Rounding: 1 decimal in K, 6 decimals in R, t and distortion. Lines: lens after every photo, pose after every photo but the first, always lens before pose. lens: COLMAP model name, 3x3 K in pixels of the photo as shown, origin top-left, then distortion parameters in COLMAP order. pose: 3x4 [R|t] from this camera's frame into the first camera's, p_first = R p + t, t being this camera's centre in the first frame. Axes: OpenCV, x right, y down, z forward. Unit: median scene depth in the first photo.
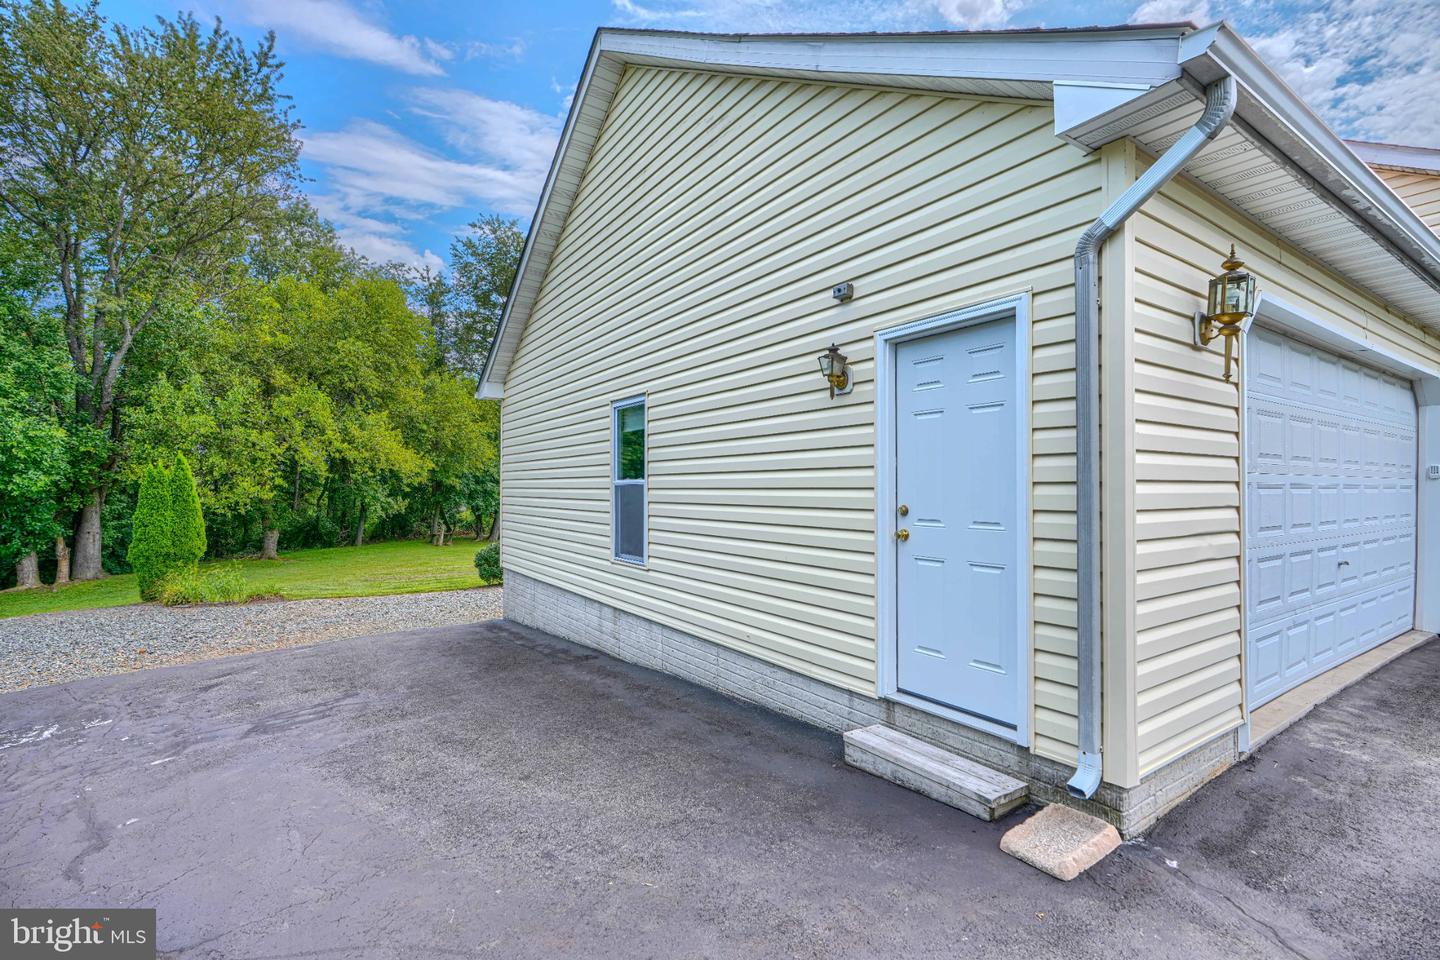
lens RADIAL K [[654.8, 0, 735.3], [0, 654.8, 505.7], [0, 0, 1]] dist [-0.002418, 0.000140]
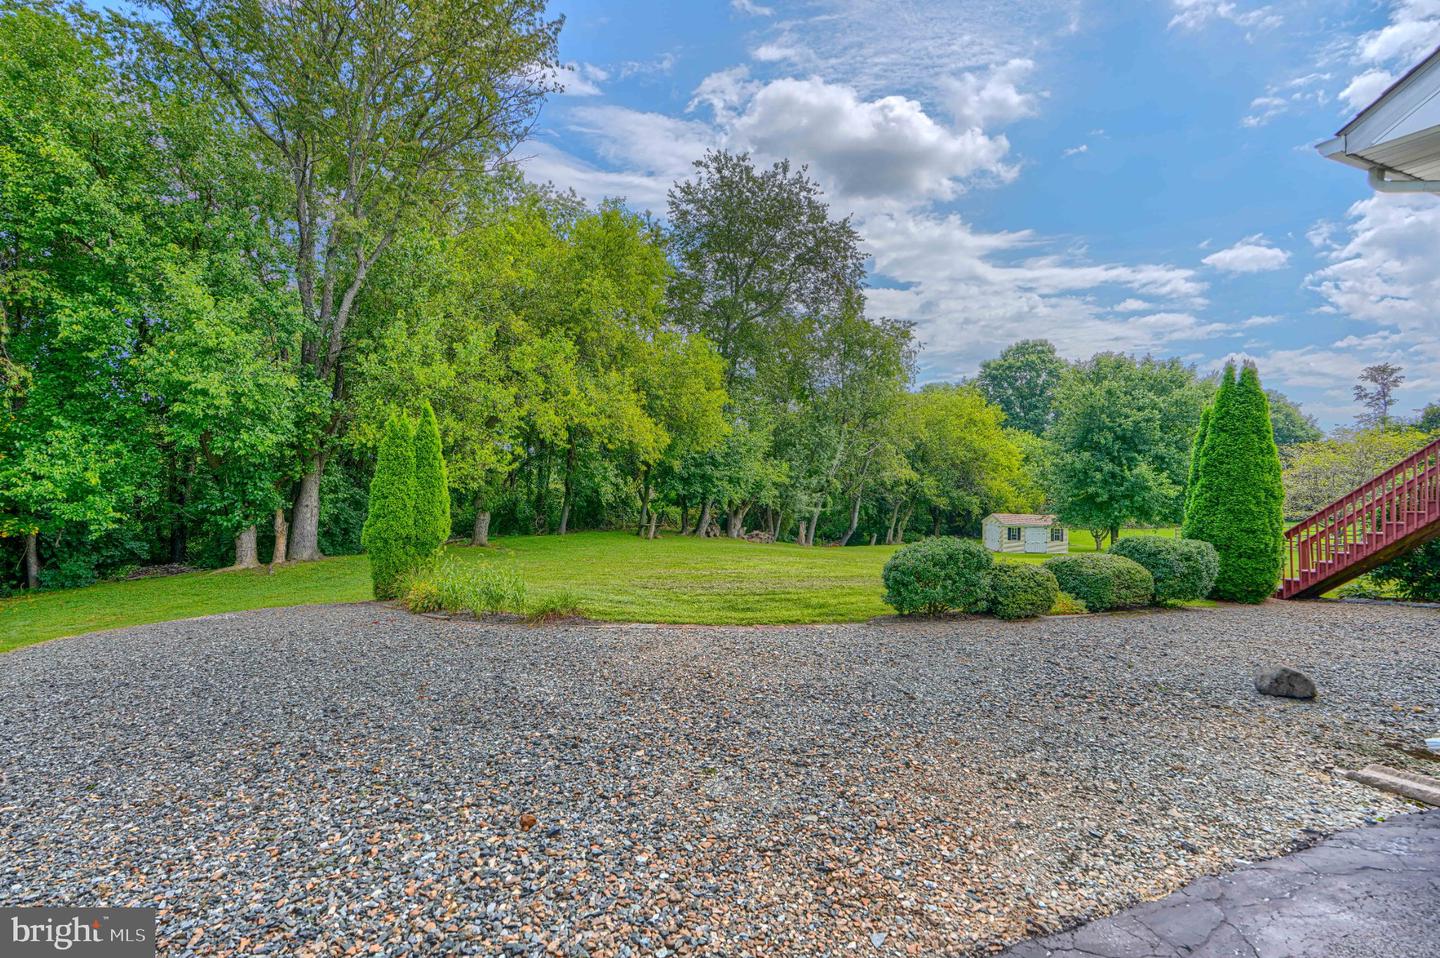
lens RADIAL K [[654.8, 0, 714.0], [0, 654.8, 476.8], [0, 0, 1]] dist [-0.002418, 0.000140]
pose [[0.978227, 0.027857, -0.205660, -0.298629], [-0.036928, 0.998501, -0.040400, 0.018727], [0.204226, 0.047114, 0.977789, 0.272212]]
